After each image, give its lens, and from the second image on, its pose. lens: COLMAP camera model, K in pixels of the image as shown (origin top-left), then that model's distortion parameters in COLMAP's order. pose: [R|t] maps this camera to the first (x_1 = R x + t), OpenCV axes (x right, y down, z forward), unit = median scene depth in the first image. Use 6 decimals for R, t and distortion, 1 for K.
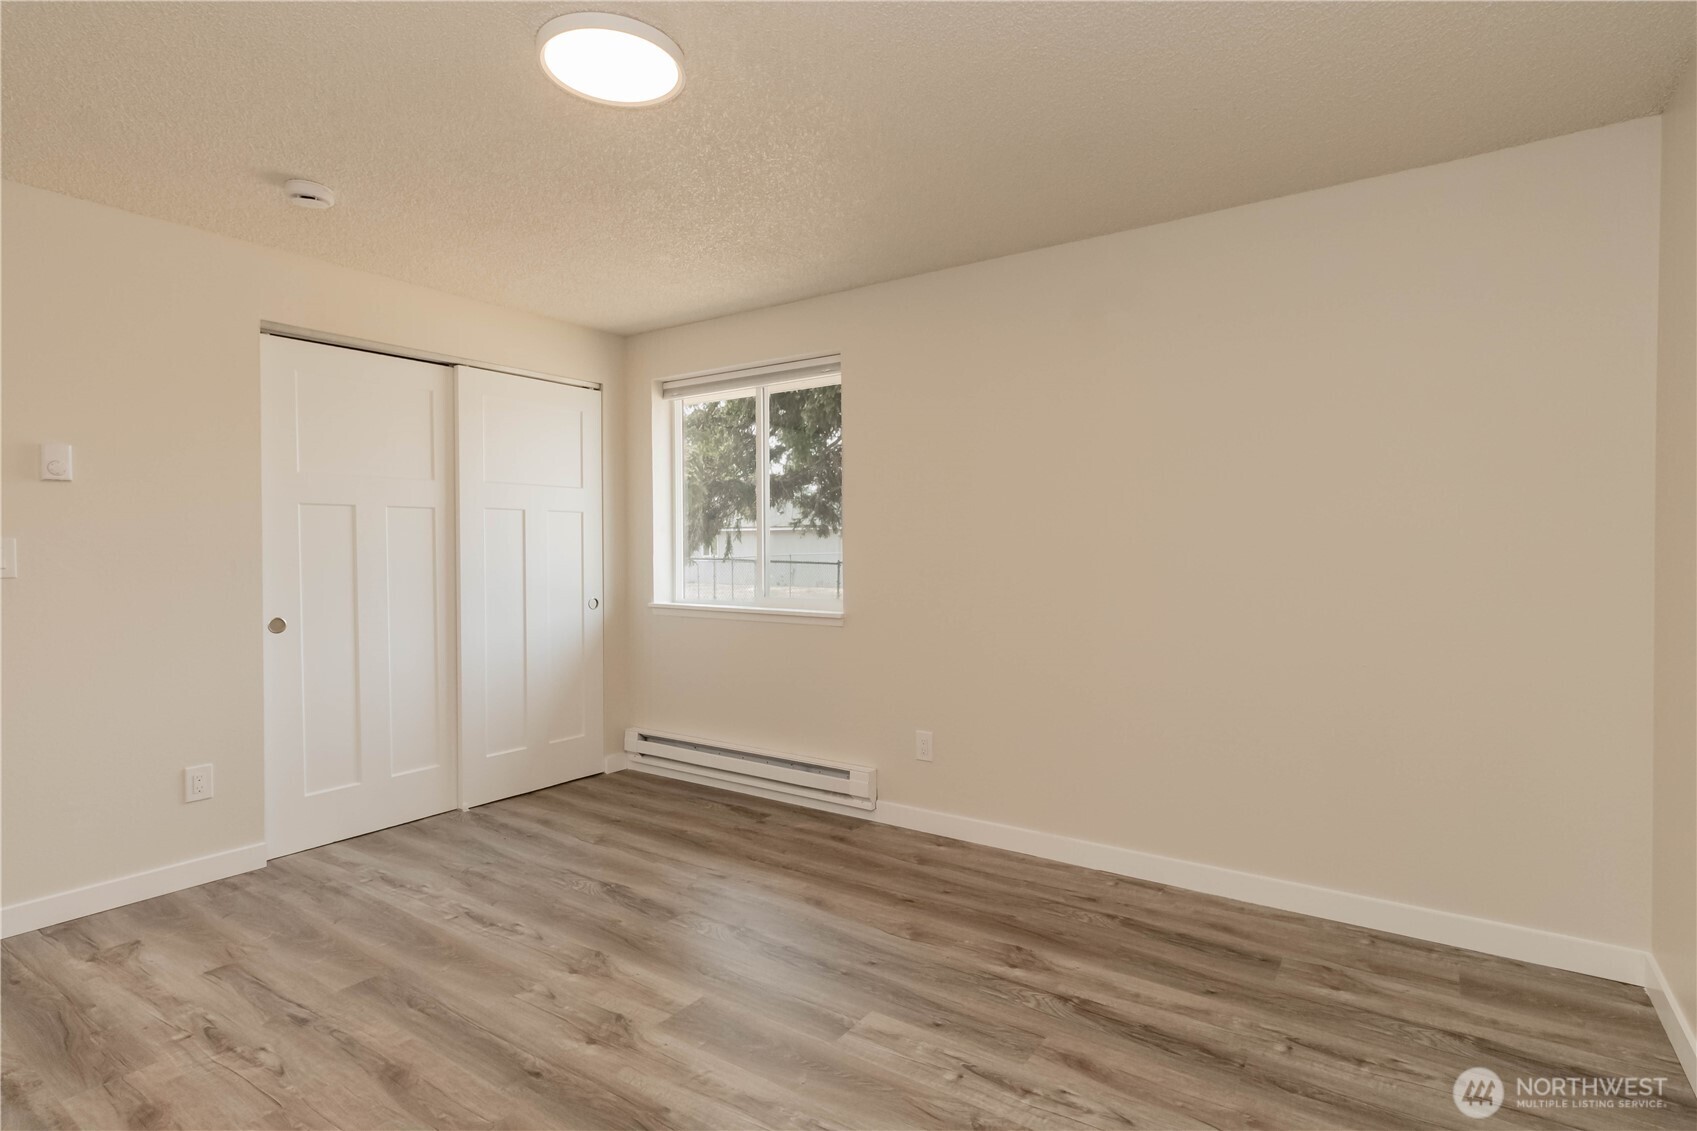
lens RADIAL K [[771.8, 0, 943.1], [0, 771.8, 553.6], [0, 0, 1]] dist [0.000554, 0.000672]
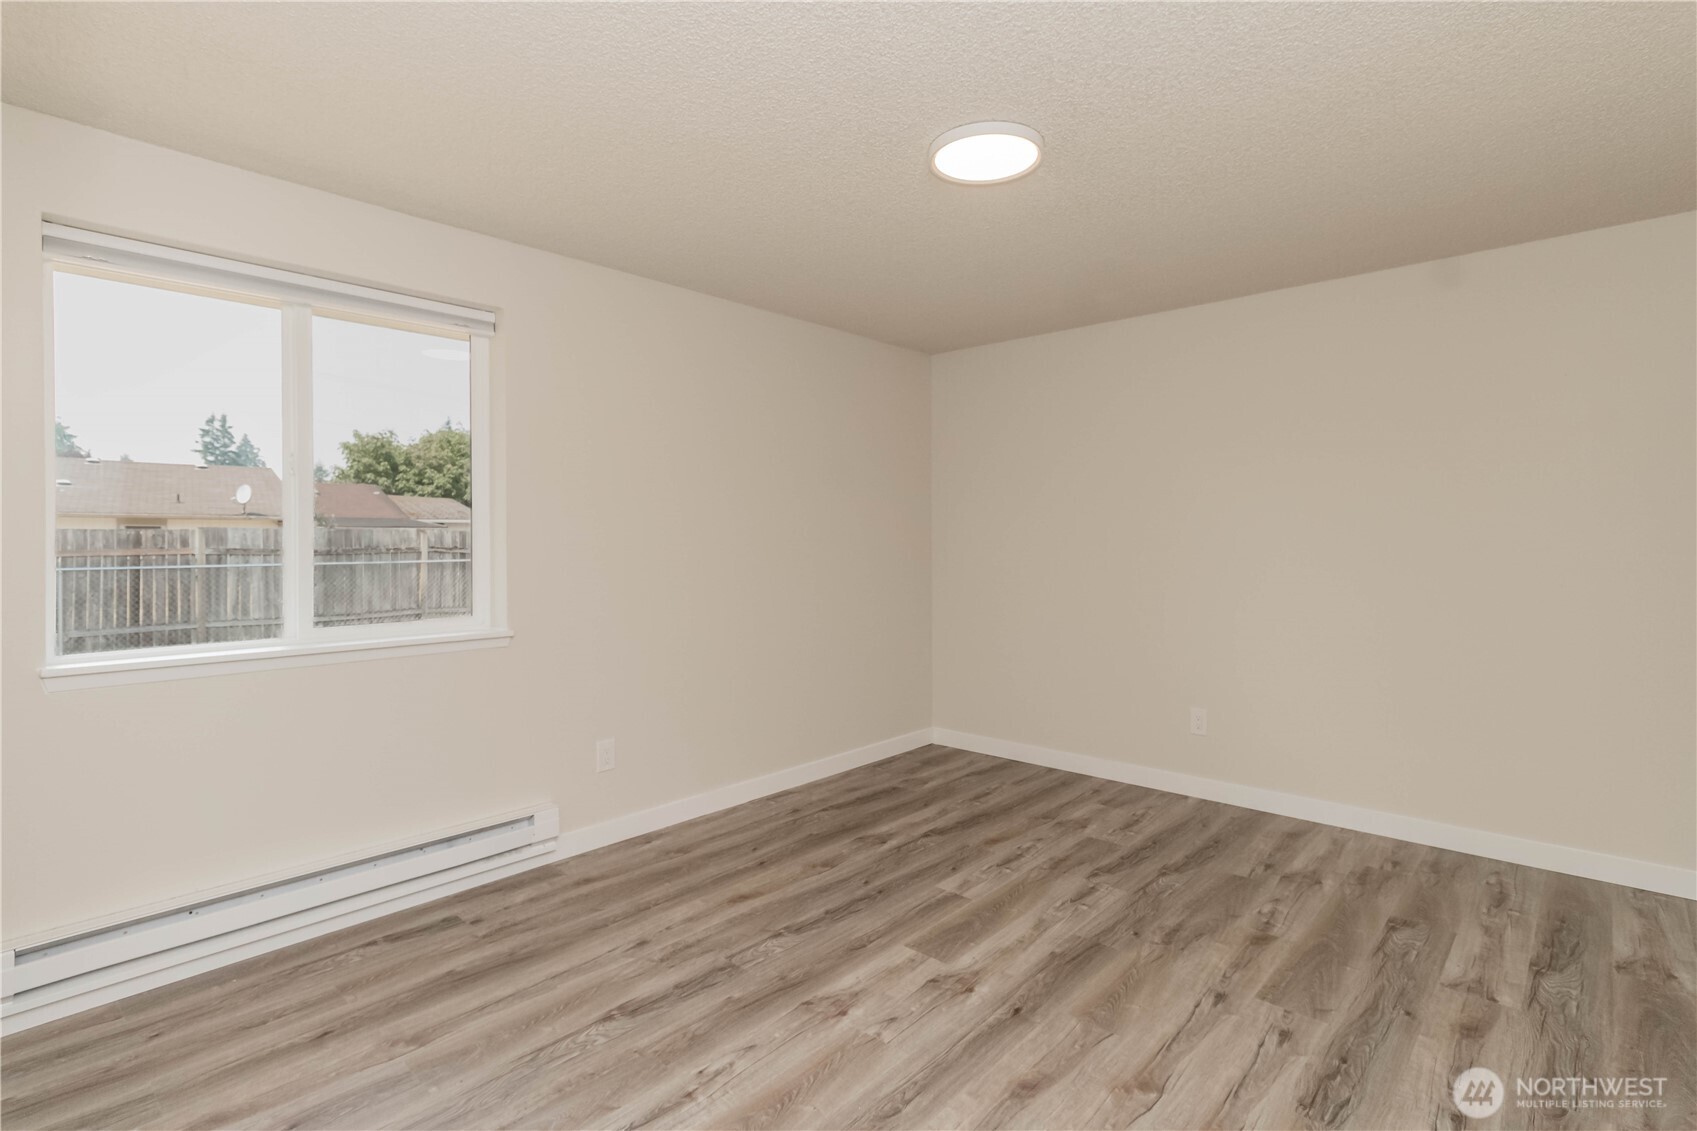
lens RADIAL K [[803.4, 0, 859.7], [0, 803.4, 531.5], [0, 0, 1]] dist [0.004105, 0.000534]
pose [[0.213805, 0.008282, 0.976841, -1.285179], [0.010917, 0.999881, -0.010867, 0.012514], [-0.976815, 0.012988, 0.213689, 0.741433]]
